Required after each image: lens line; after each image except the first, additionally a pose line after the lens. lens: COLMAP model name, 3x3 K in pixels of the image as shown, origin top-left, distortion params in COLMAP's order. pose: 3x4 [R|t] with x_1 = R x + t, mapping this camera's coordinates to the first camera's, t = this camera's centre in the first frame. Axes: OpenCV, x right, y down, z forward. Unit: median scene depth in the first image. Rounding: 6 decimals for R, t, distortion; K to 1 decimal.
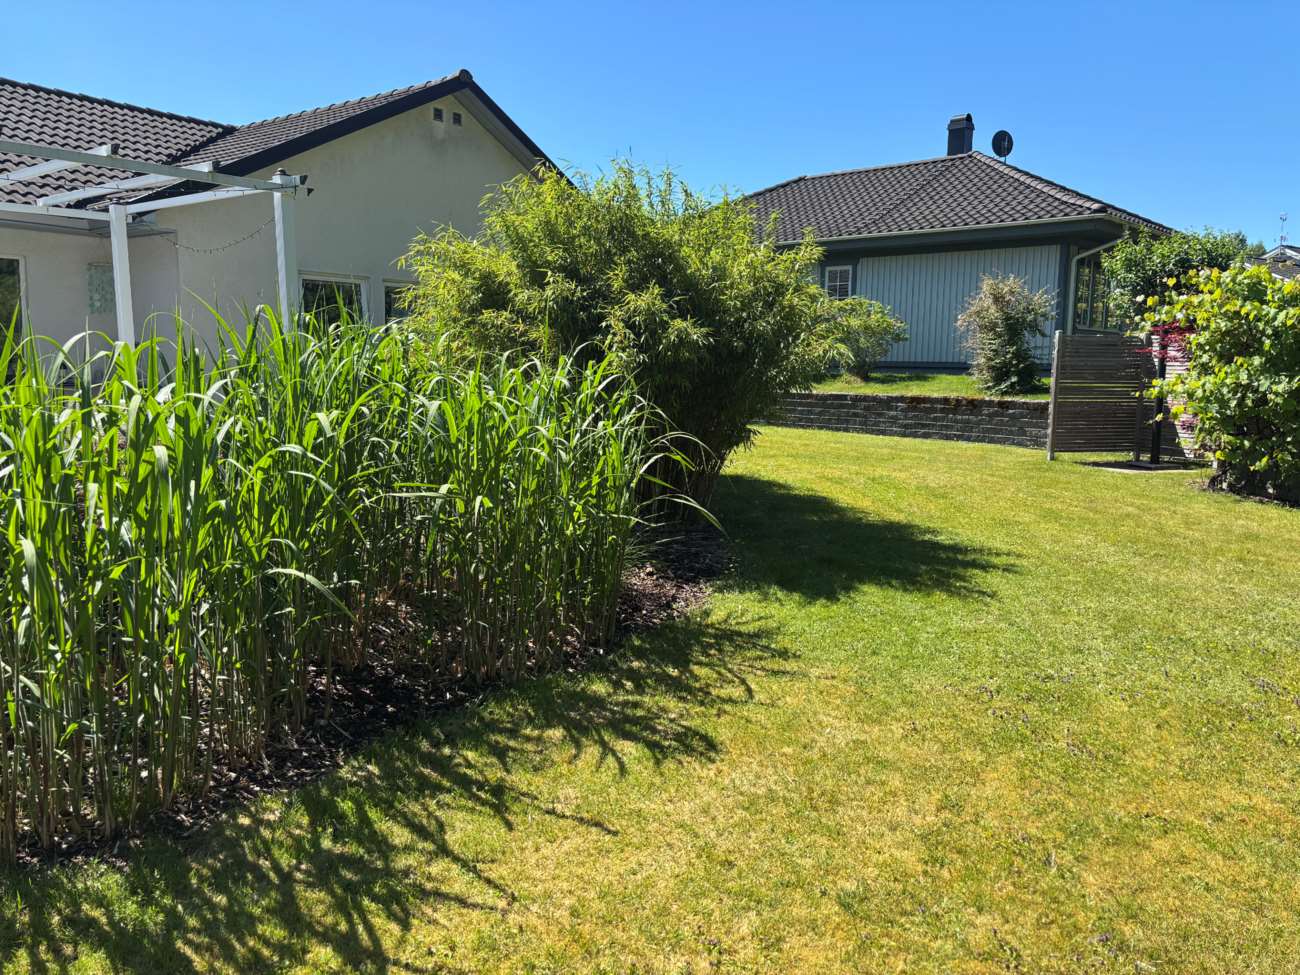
lens RADIAL K [[991.7, 0, 650.0], [0, 991.7, 487.5], [0, 0, 1]] dist [-0.009952, 0.044423]
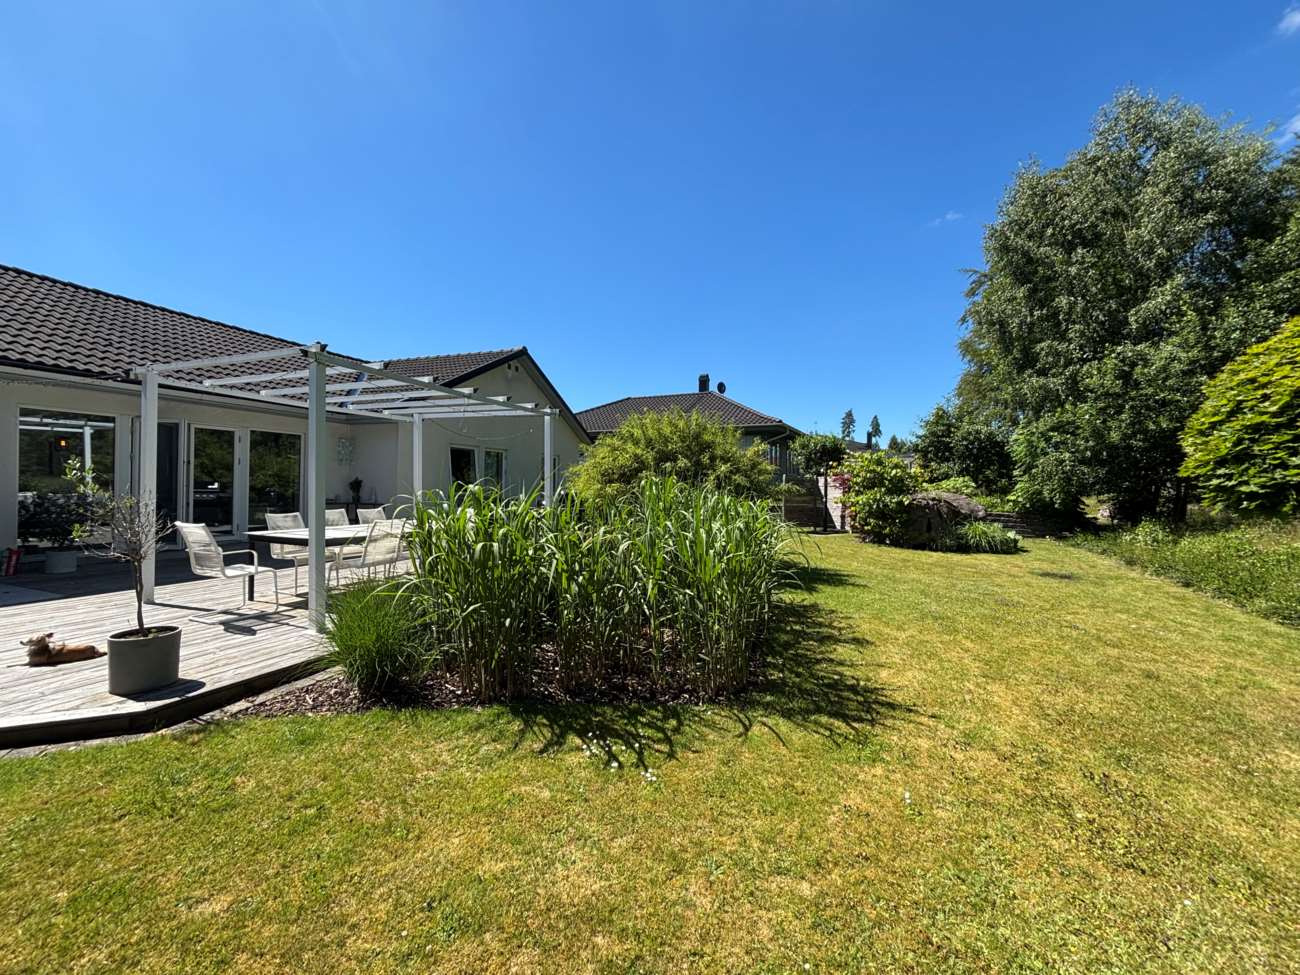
lens RADIAL K [[523.8, 0, 650.0], [0, 523.8, 487.5], [0, 0, 1]] dist [-0.002030, -0.000159]
pose [[0.956731, -0.001443, 0.290971, -0.252283], [0.035337, 0.993162, -0.111266, -0.005132], [-0.288821, 0.116734, 0.950240, -0.063565]]
